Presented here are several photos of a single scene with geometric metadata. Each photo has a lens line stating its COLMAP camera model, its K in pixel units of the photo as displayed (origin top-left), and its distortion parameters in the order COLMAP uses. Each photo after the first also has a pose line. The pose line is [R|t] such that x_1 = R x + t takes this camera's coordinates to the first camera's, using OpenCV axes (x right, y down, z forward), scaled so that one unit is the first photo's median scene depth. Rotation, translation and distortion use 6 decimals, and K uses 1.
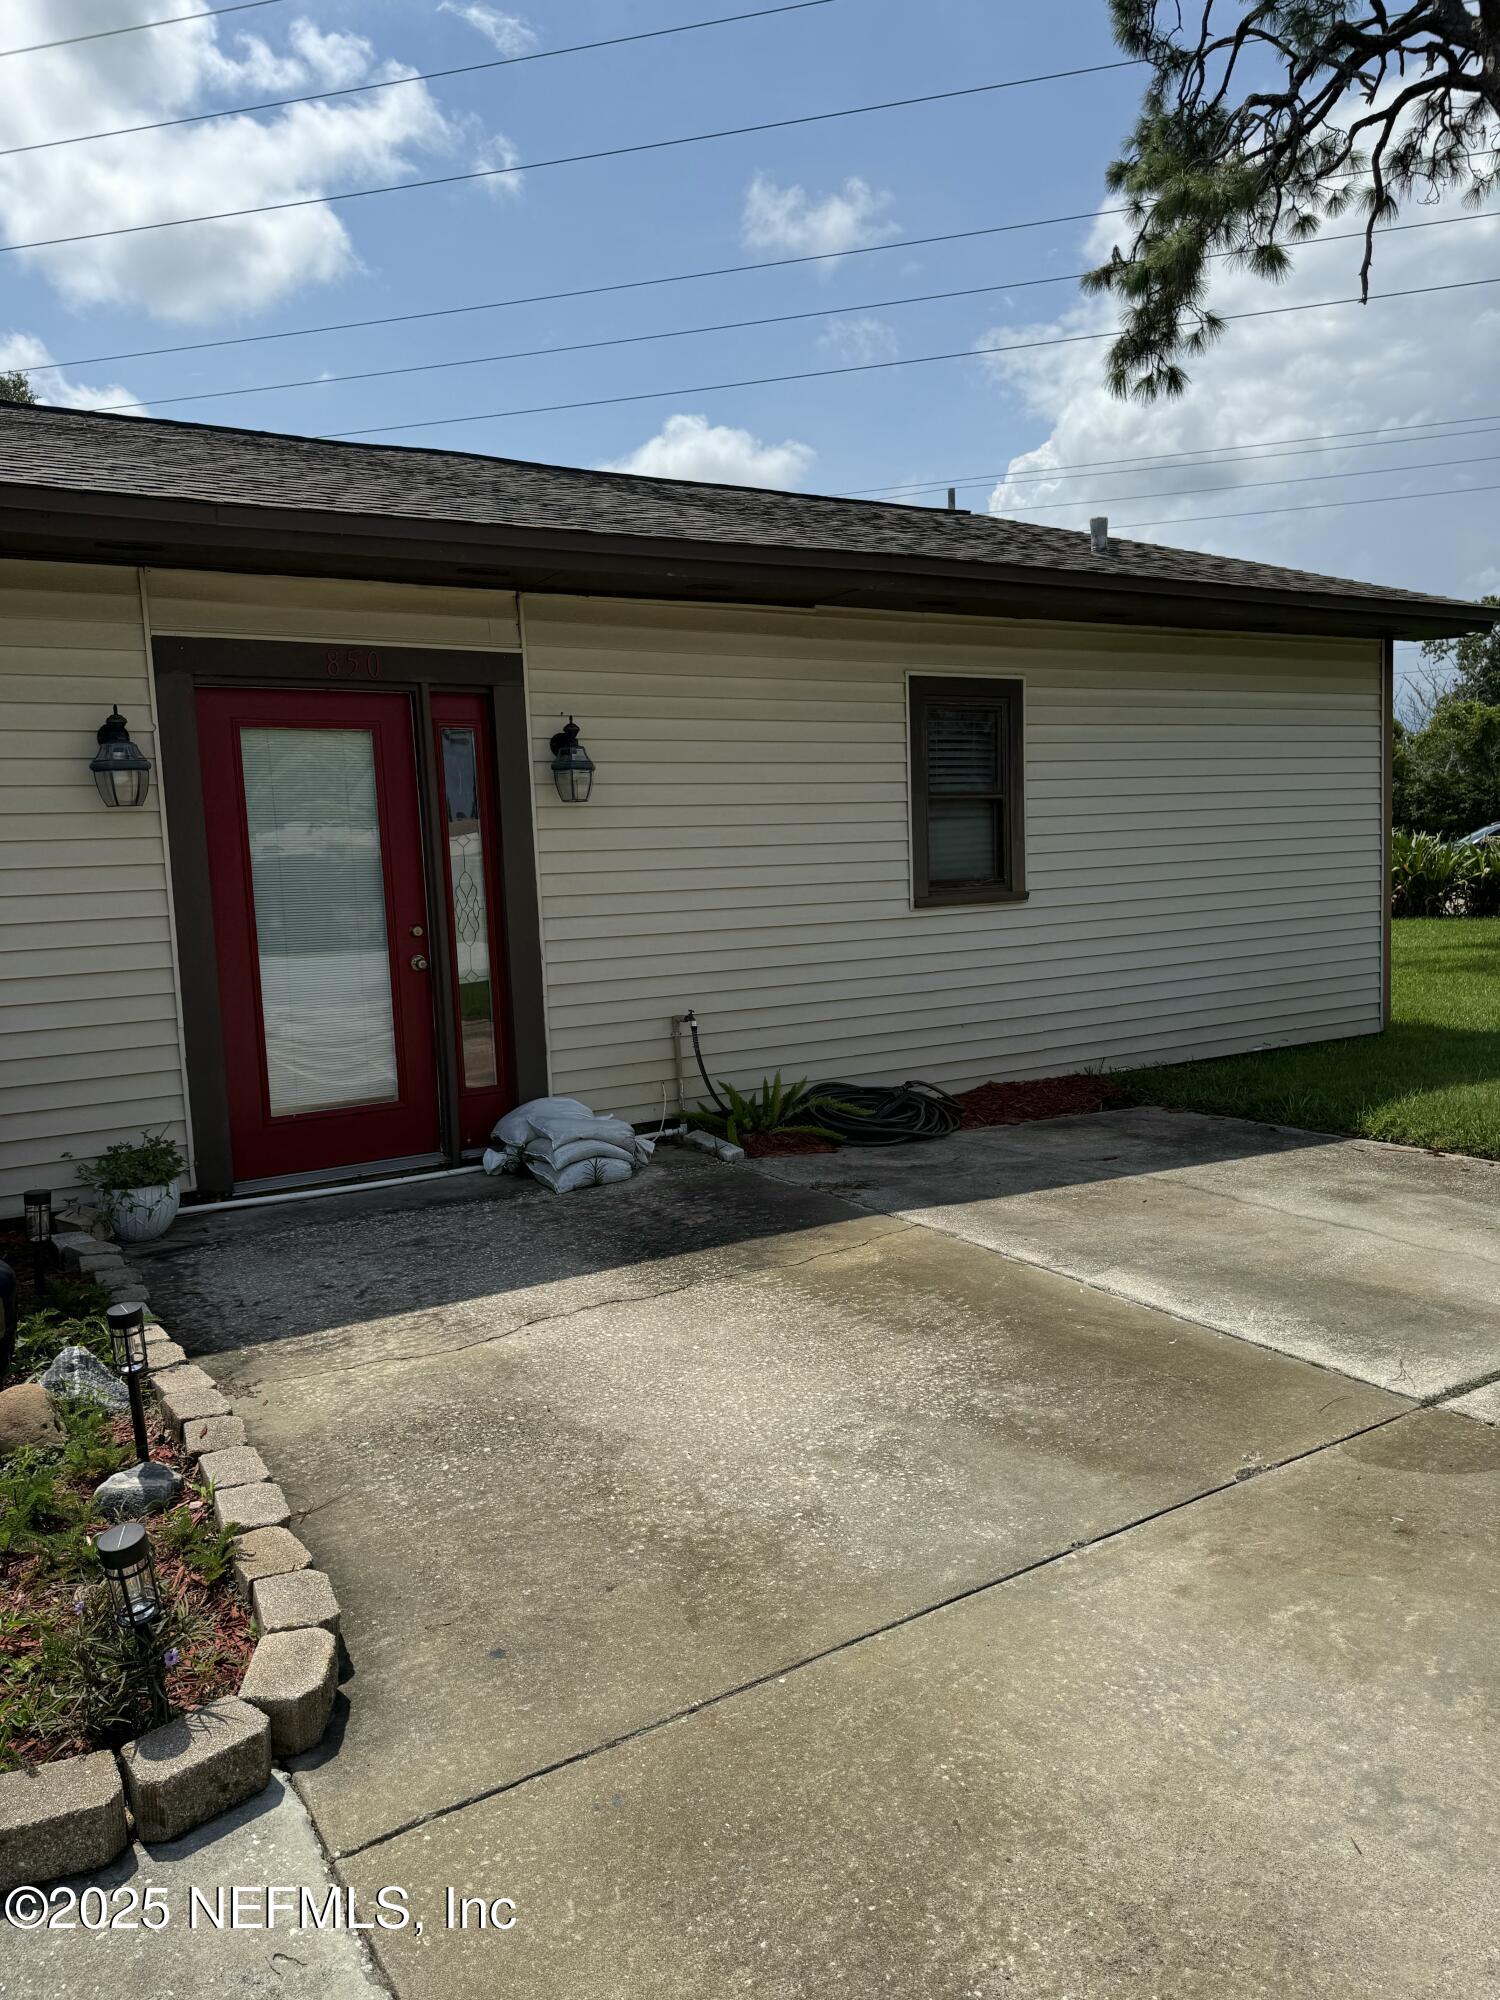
lens RADIAL K [[1424.6, 0, 750.0], [0, 1424.6, 1000.0], [0, 0, 1]] dist [0.003150, -0.008042]
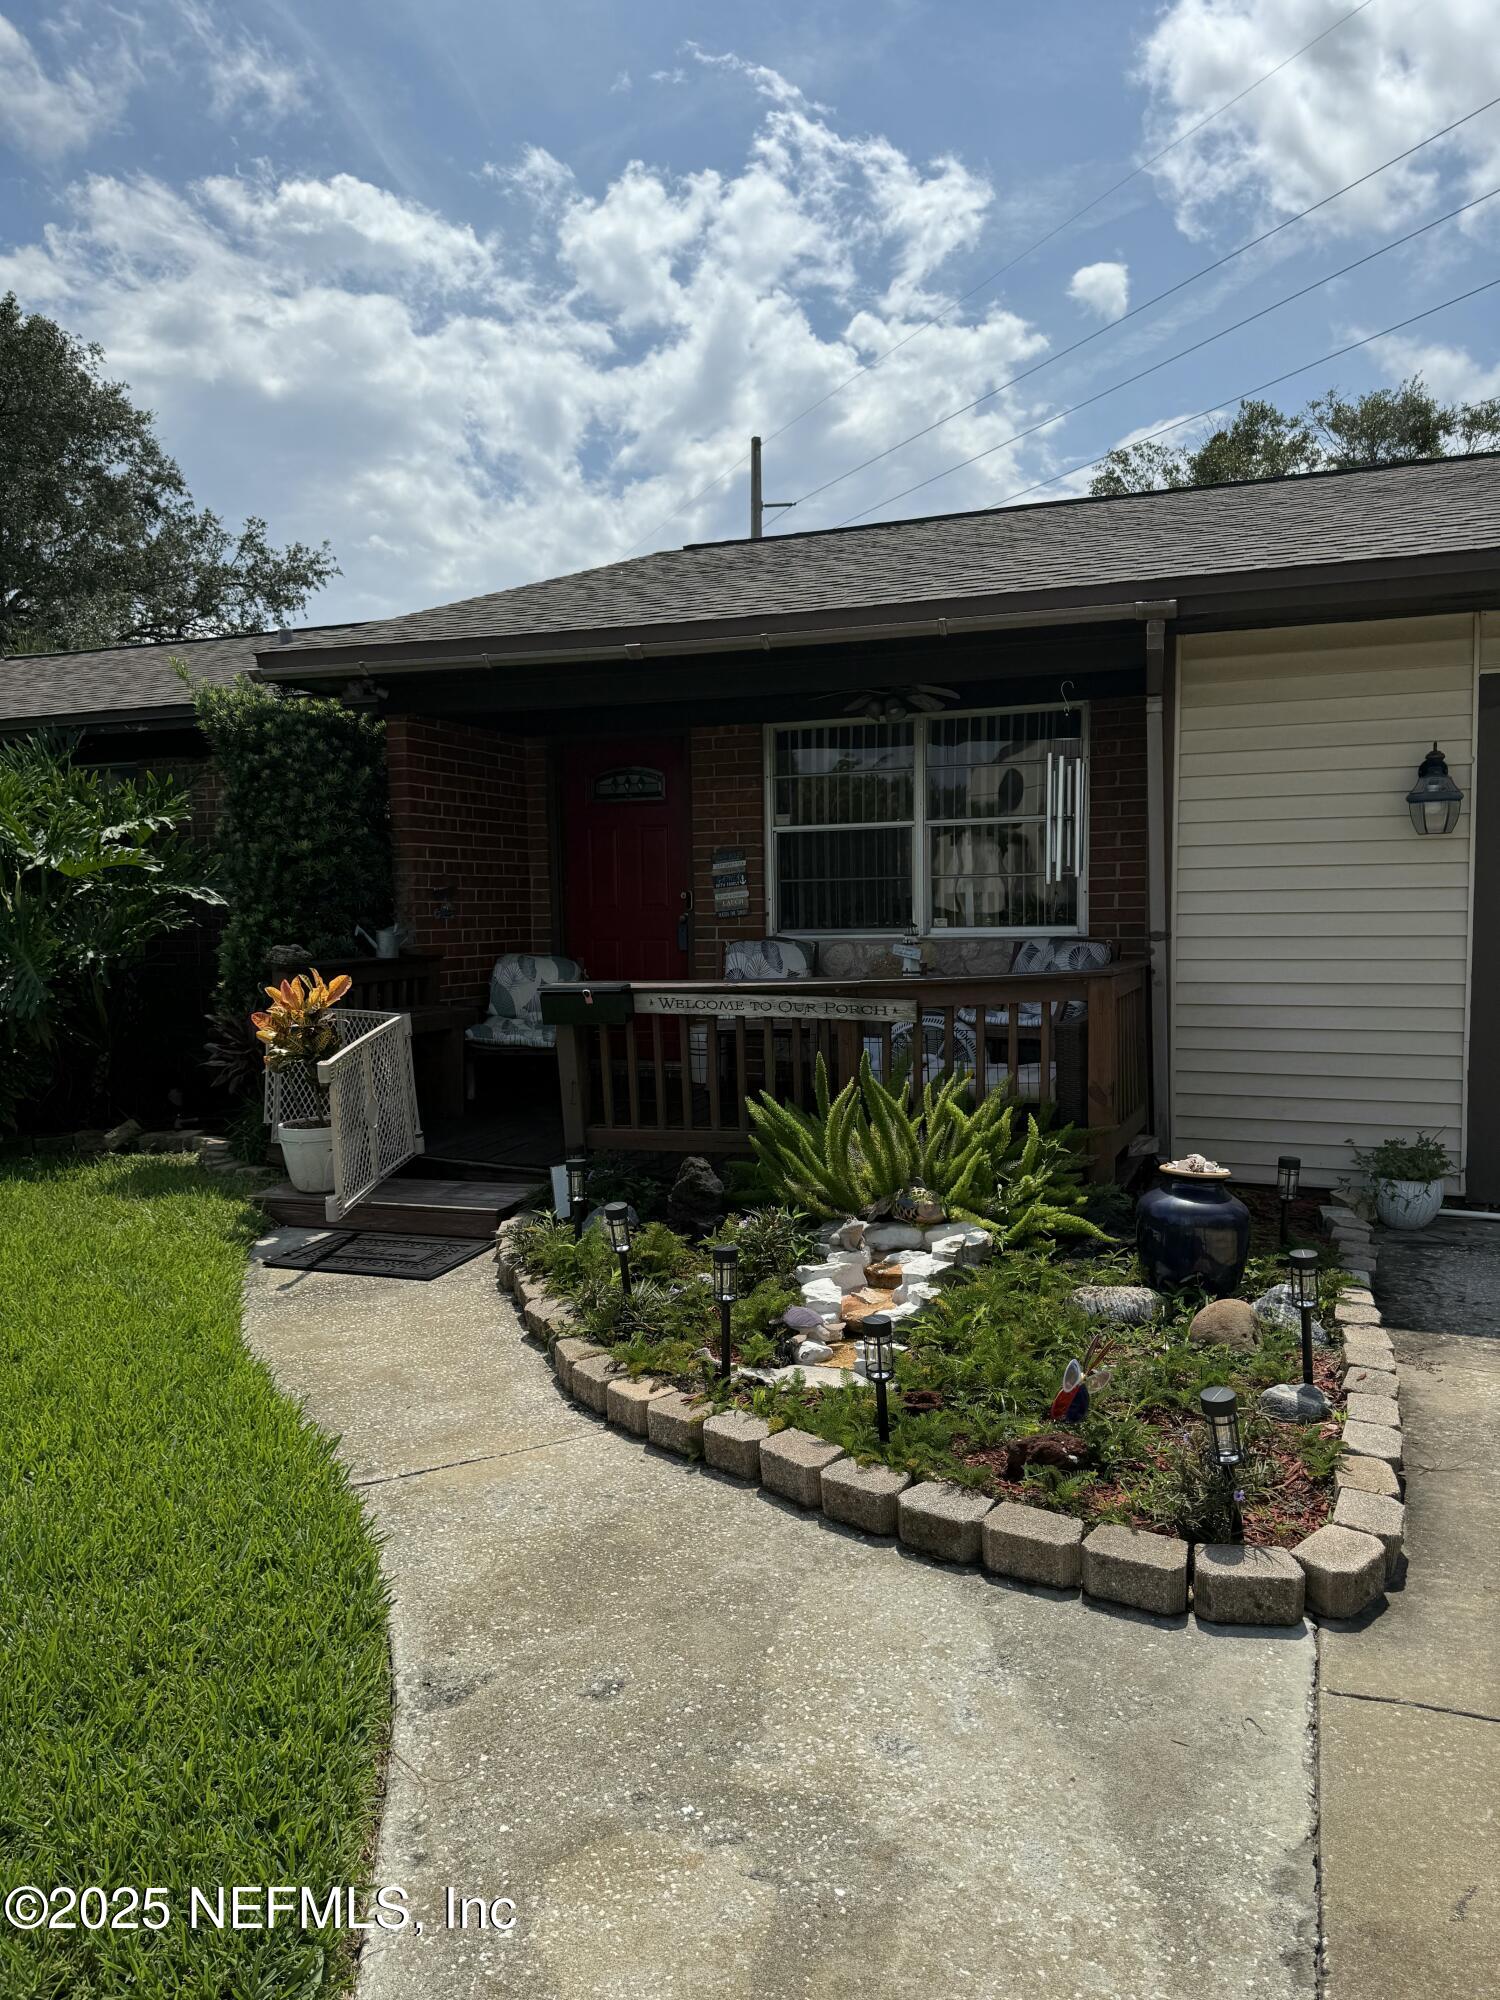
lens RADIAL K [[1424.6, 0, 750.0], [0, 1424.6, 1000.0], [0, 0, 1]] dist [0.003150, -0.008042]
pose [[0.595380, 0.088702, -0.798533, 0.209138], [-0.098048, 0.994480, 0.037364, 0.002173], [0.797439, 0.056049, 0.600790, -0.108186]]
